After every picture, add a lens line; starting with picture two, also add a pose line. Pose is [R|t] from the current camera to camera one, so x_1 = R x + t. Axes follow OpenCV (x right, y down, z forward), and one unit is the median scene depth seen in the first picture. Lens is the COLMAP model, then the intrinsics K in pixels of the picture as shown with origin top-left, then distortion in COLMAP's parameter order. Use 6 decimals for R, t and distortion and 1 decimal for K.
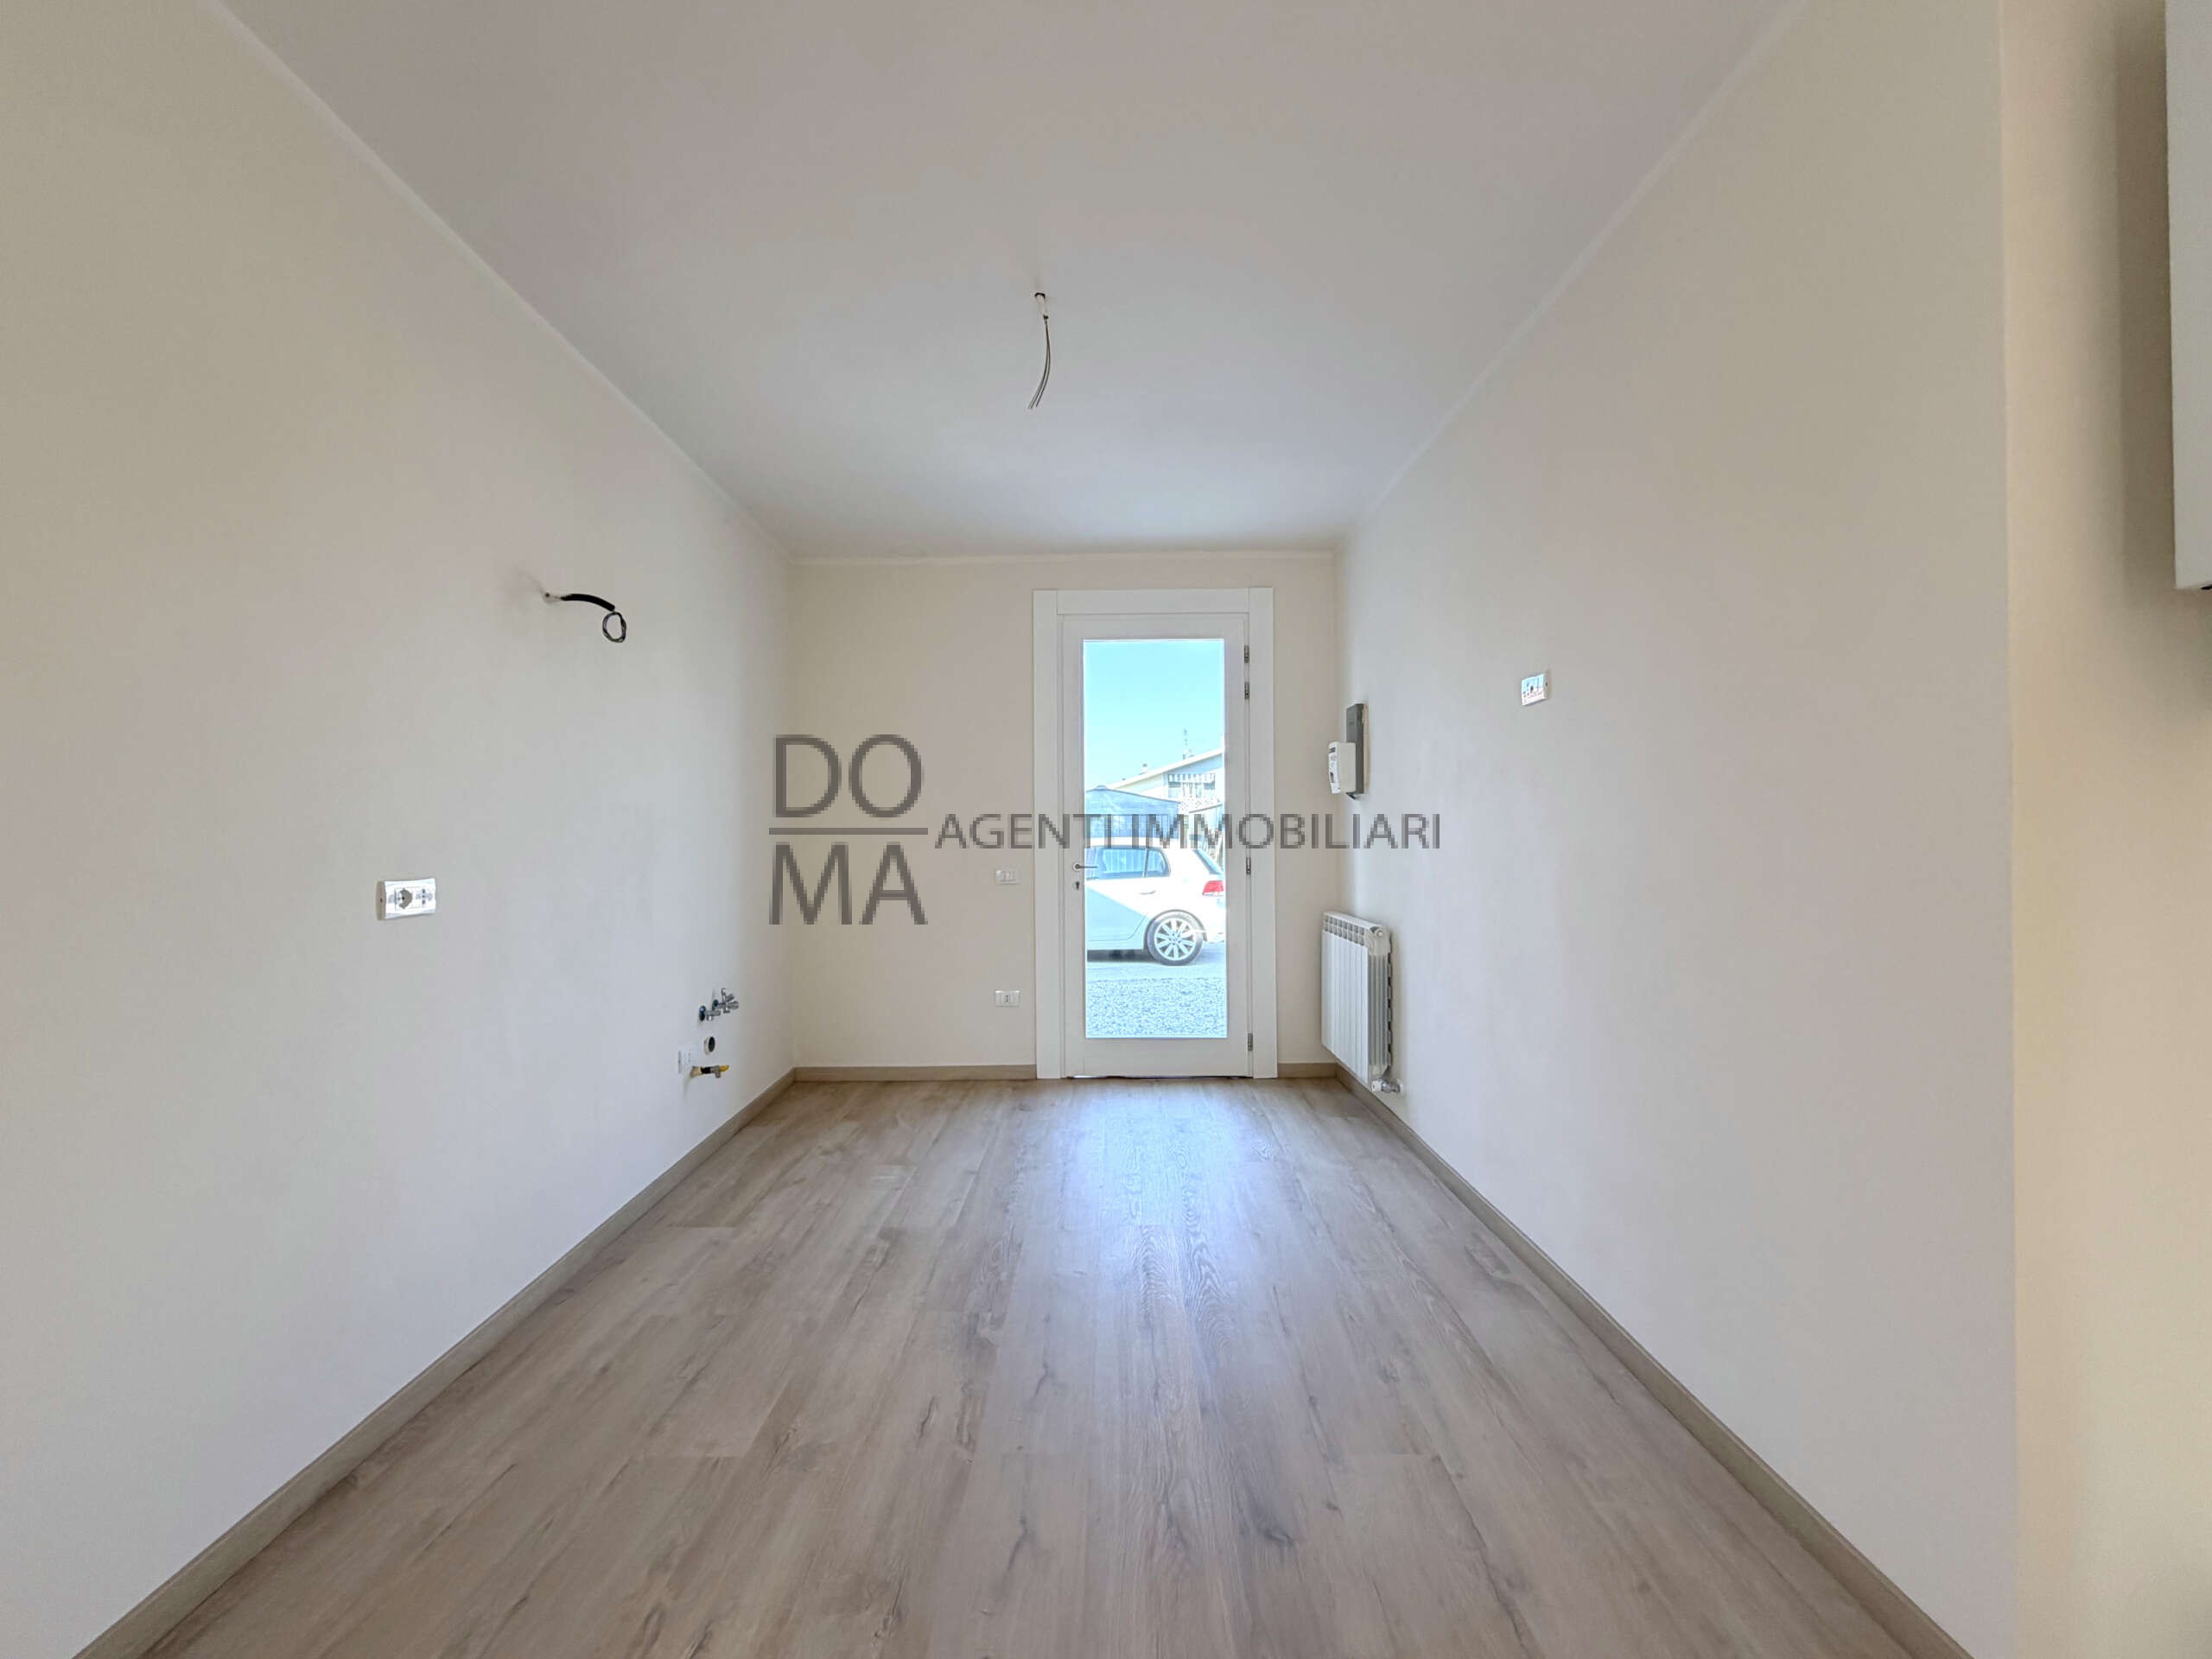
lens RADIAL K [[879.1, 0, 1096.9], [0, 879.1, 829.7], [0, 0, 1]] dist [0.000938, 0.000006]
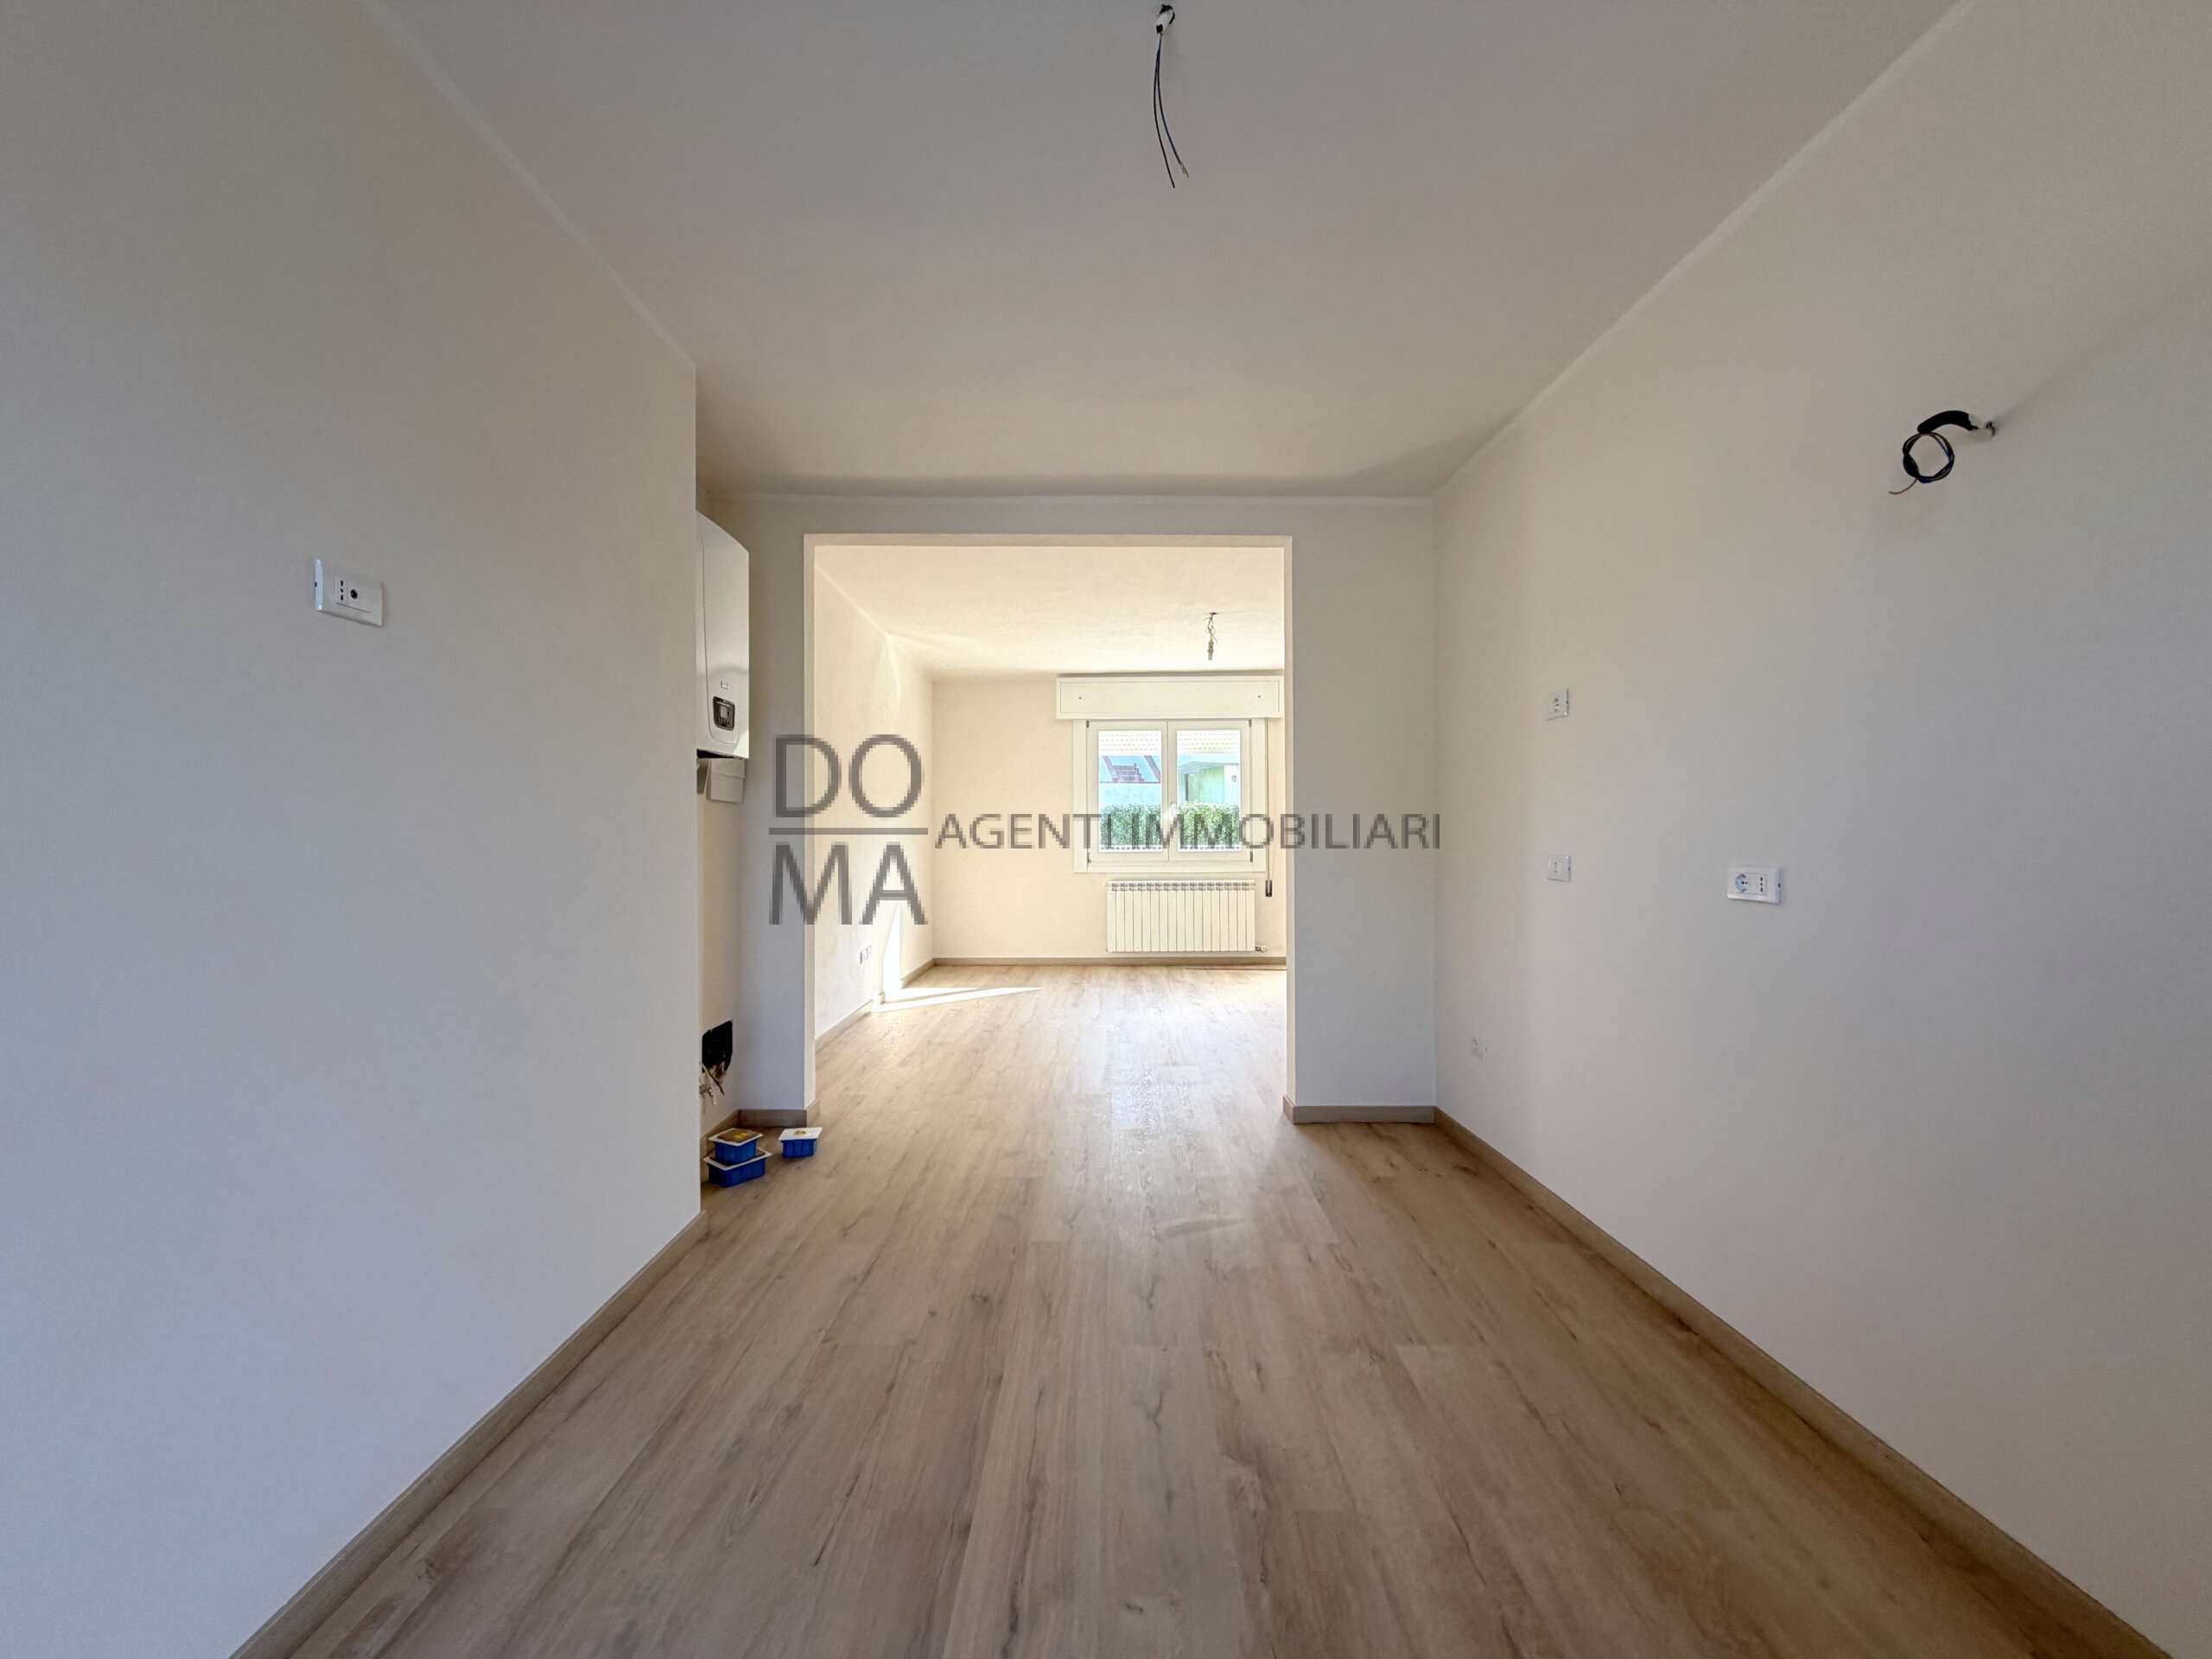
lens RADIAL K [[879.1, 0, 1096.9], [0, 879.1, 829.7], [0, 0, 1]] dist [0.000938, 0.000006]
pose [[-0.999887, 0.014733, -0.002870, -0.001257], [0.014764, 0.999830, -0.011035, 0.006843], [0.002707, -0.011076, -0.999935, 0.943945]]
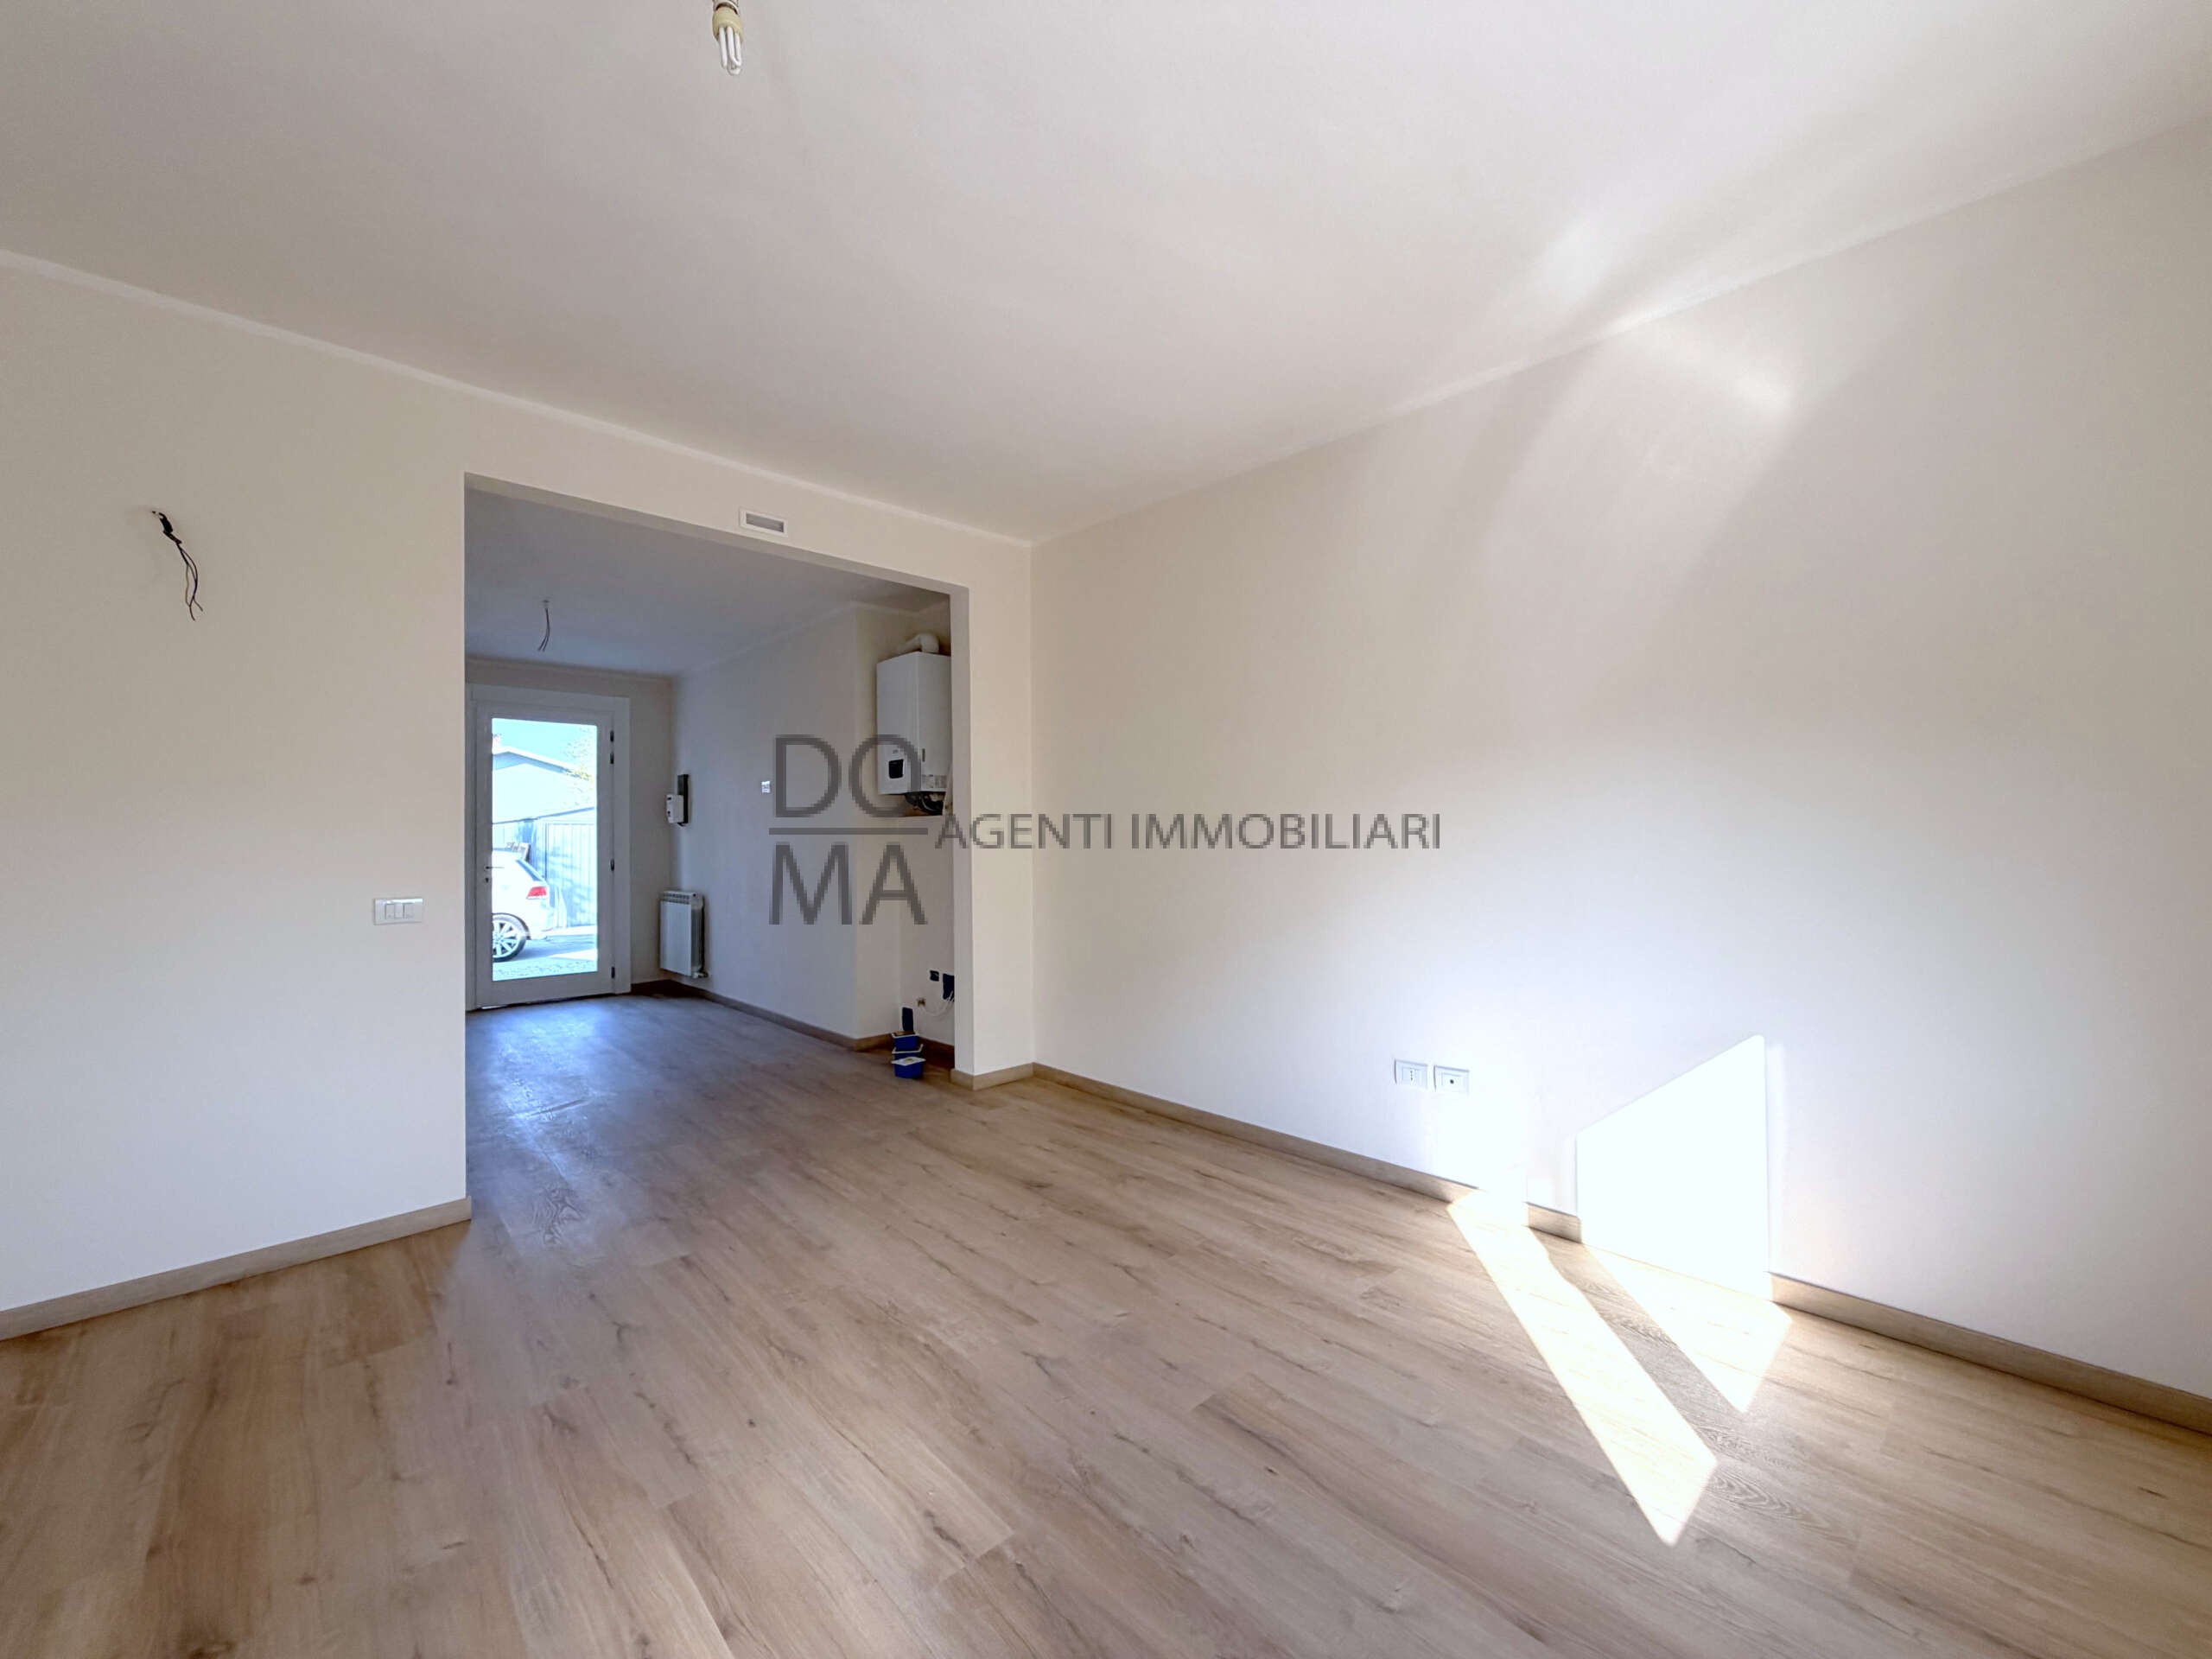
lens RADIAL K [[879.1, 0, 1096.9], [0, 879.1, 829.7], [0, 0, 1]] dist [0.000938, 0.000006]
pose [[0.725499, 0.009215, 0.688162, -0.331235], [0.000042, 0.999910, -0.013434, -0.003568], [-0.688223, 0.009776, 0.725433, -0.893499]]
